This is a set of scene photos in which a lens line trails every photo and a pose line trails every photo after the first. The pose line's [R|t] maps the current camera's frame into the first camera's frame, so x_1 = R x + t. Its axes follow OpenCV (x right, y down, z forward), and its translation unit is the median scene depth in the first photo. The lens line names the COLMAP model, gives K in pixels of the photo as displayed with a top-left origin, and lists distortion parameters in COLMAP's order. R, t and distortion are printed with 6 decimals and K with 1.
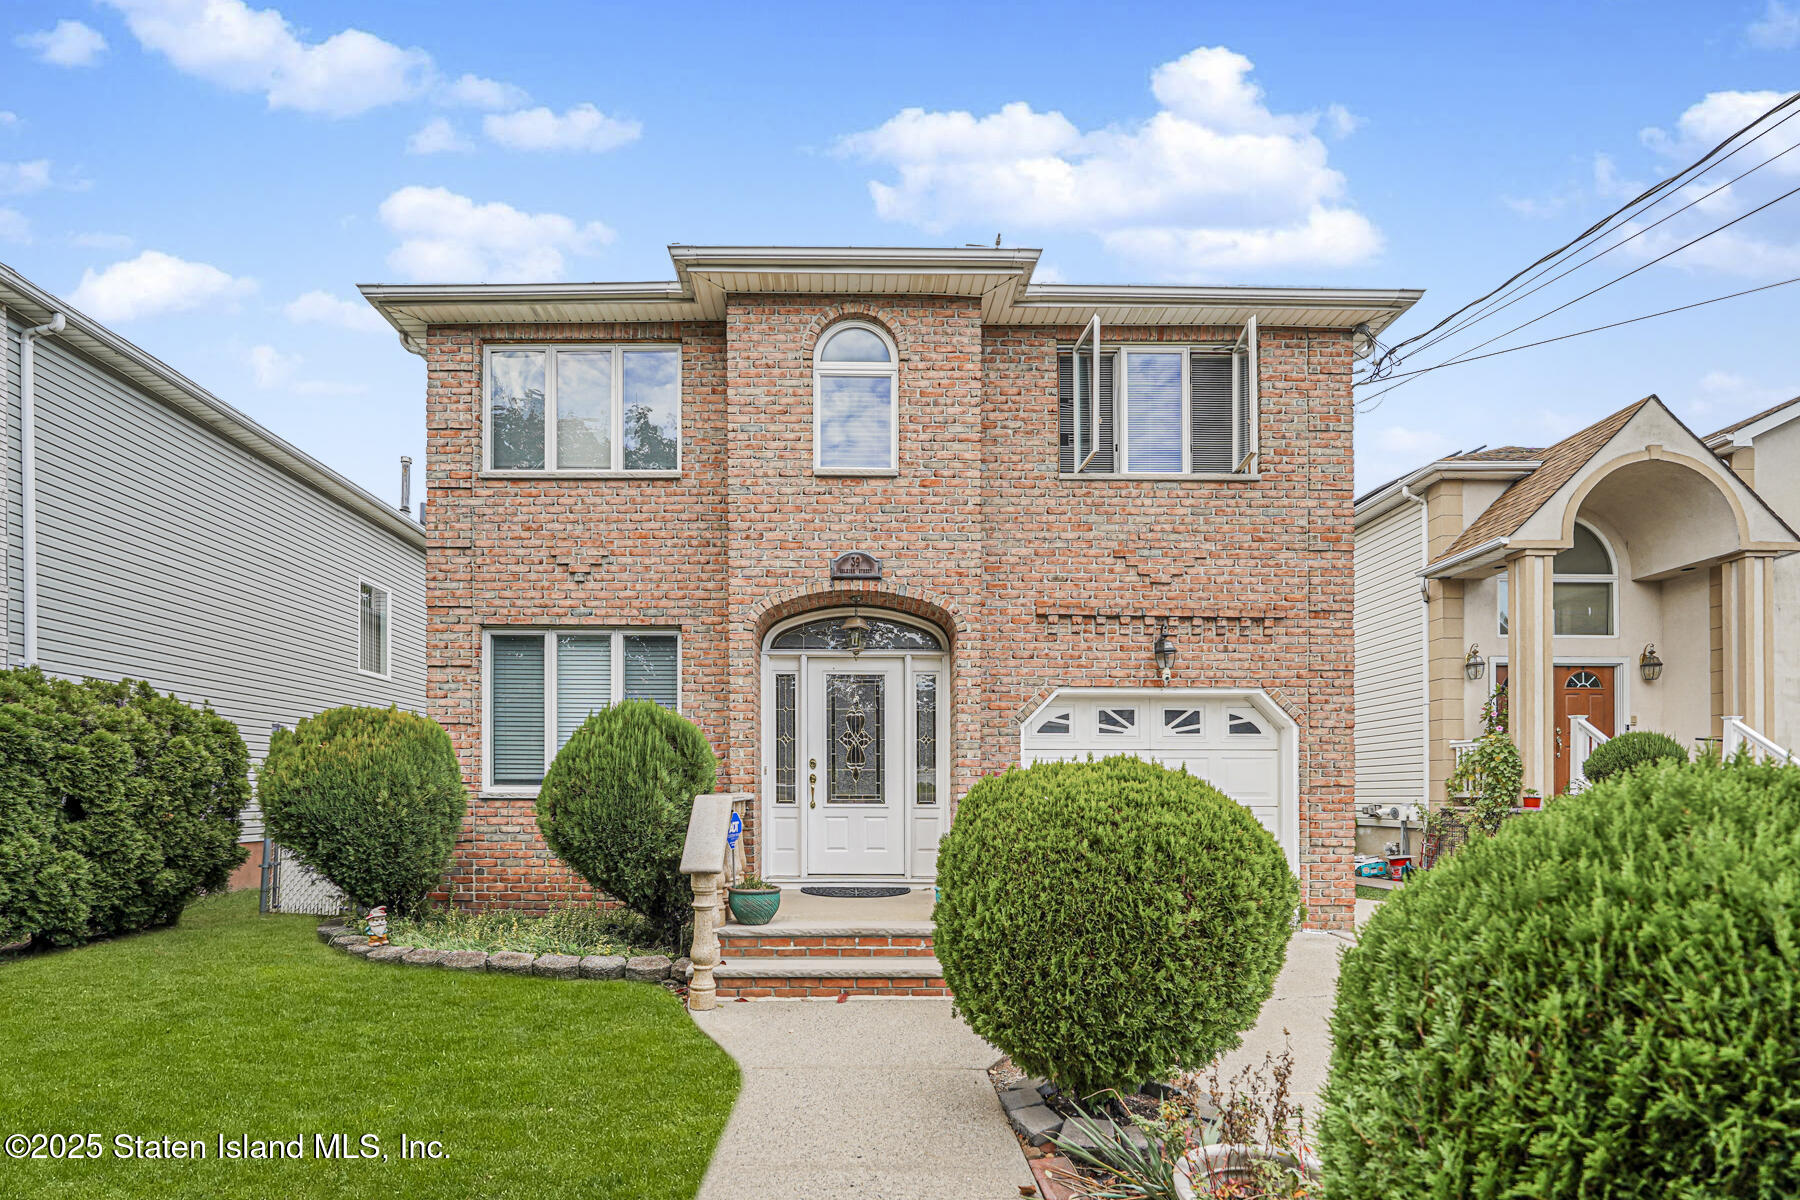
lens RADIAL K [[906.9, 0, 895.0], [0, 906.9, 794.2], [0, 0, 1]] dist [-0.000305, 0.002225]
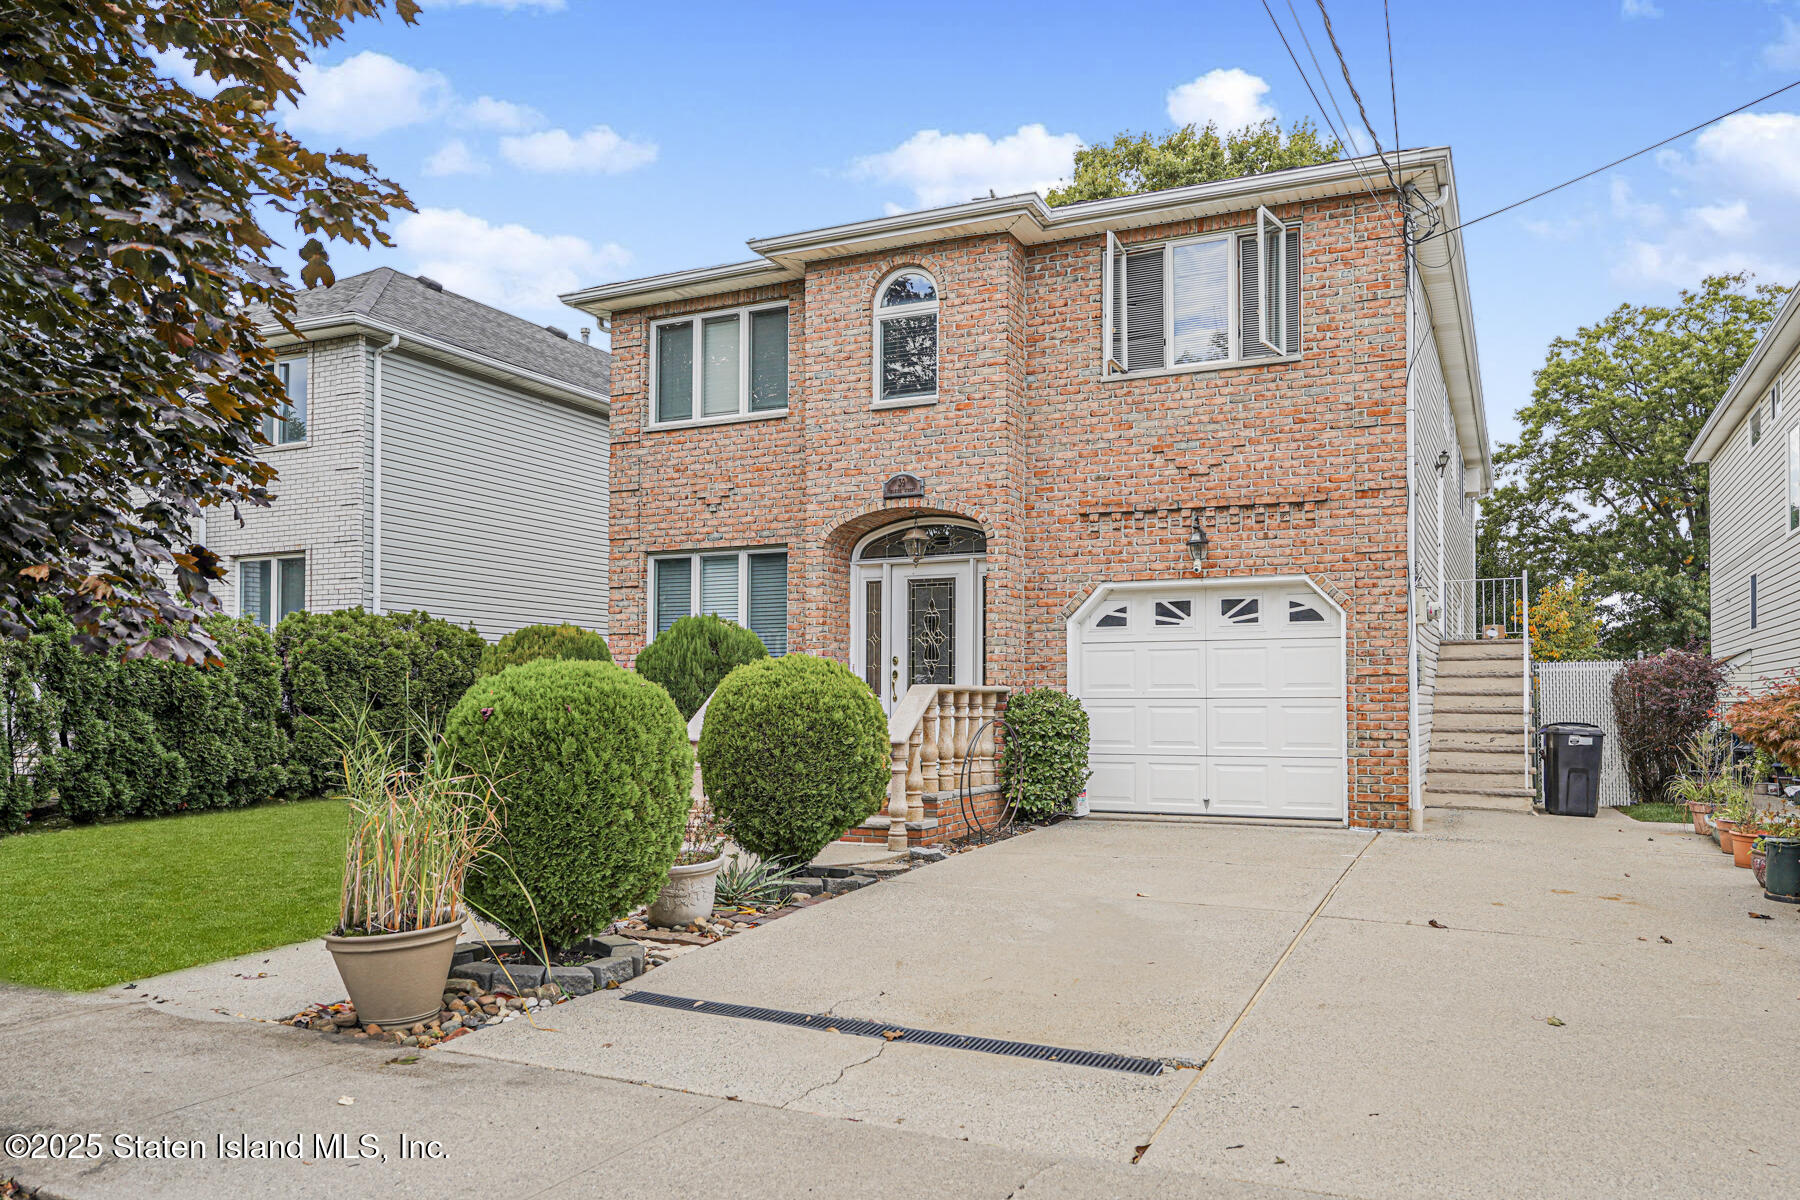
lens RADIAL K [[1327.5, 0, 901.0], [0, 1327.5, 650.2], [0, 0, 1]] dist [0.043965, -0.002069]
pose [[0.901313, -0.022161, -0.432601, 0.627621], [0.004296, 0.999099, -0.042231, 0.021673], [0.433147, 0.036204, 0.900596, -0.458180]]
